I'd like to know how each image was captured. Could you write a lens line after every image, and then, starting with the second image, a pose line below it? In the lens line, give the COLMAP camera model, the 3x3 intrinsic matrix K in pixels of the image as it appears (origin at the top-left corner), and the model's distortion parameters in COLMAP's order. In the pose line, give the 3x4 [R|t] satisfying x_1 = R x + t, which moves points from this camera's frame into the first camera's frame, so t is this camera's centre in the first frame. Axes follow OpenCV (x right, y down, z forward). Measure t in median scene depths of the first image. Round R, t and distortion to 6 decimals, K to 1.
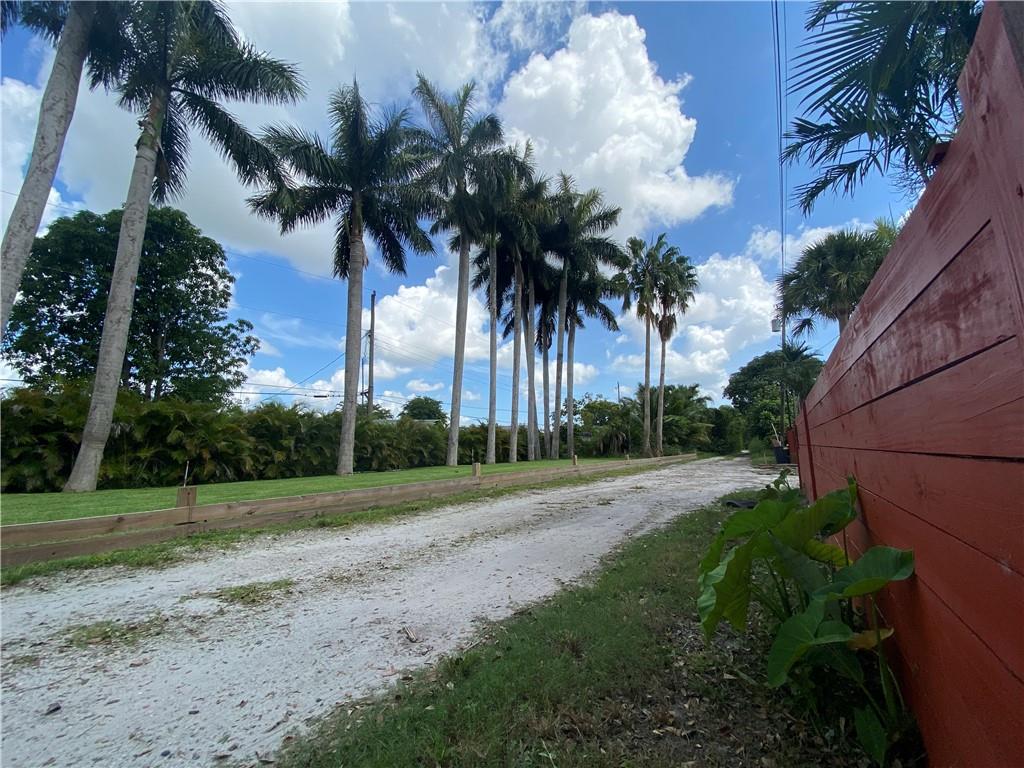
lens RADIAL K [[417.5, 0, 509.7], [0, 417.5, 384.6], [0, 0, 1]] dist [0.021576, -0.020277]
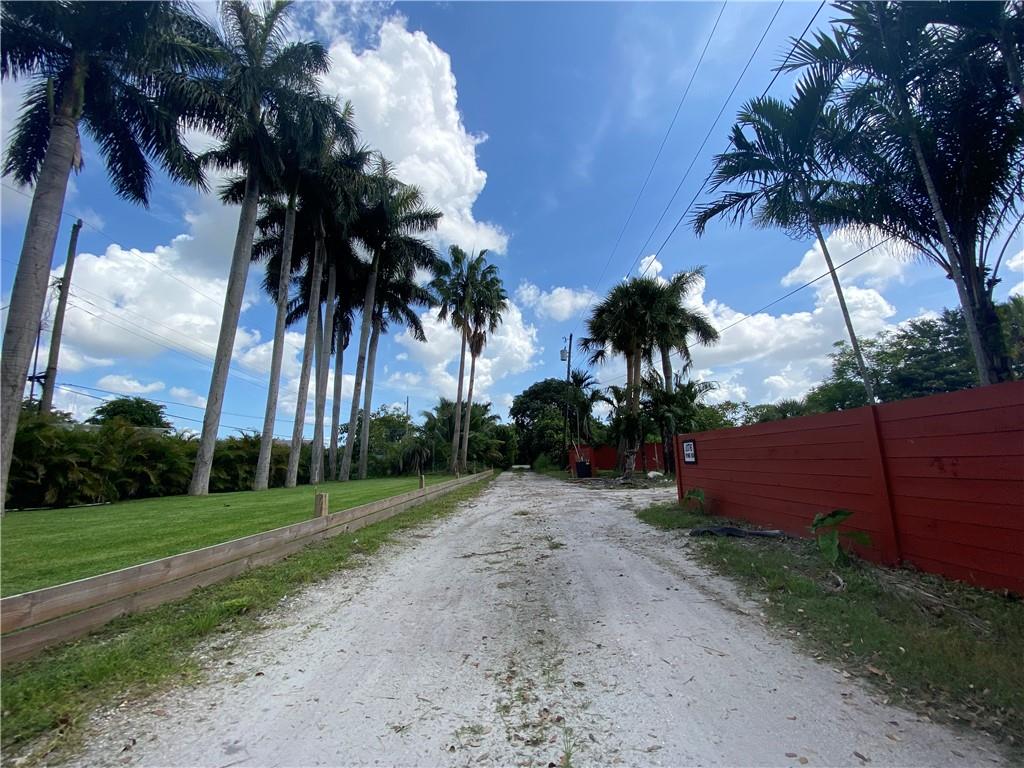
lens RADIAL K [[411.5, 0, 512.0], [0, 411.5, 384.0], [0, 0, 1]] dist [0.027961, -0.028140]
pose [[0.849845, 0.090158, 0.519264, -0.057465], [-0.066470, 0.995727, -0.064097, 0.018212], [-0.522824, 0.019957, 0.852207, 0.119591]]
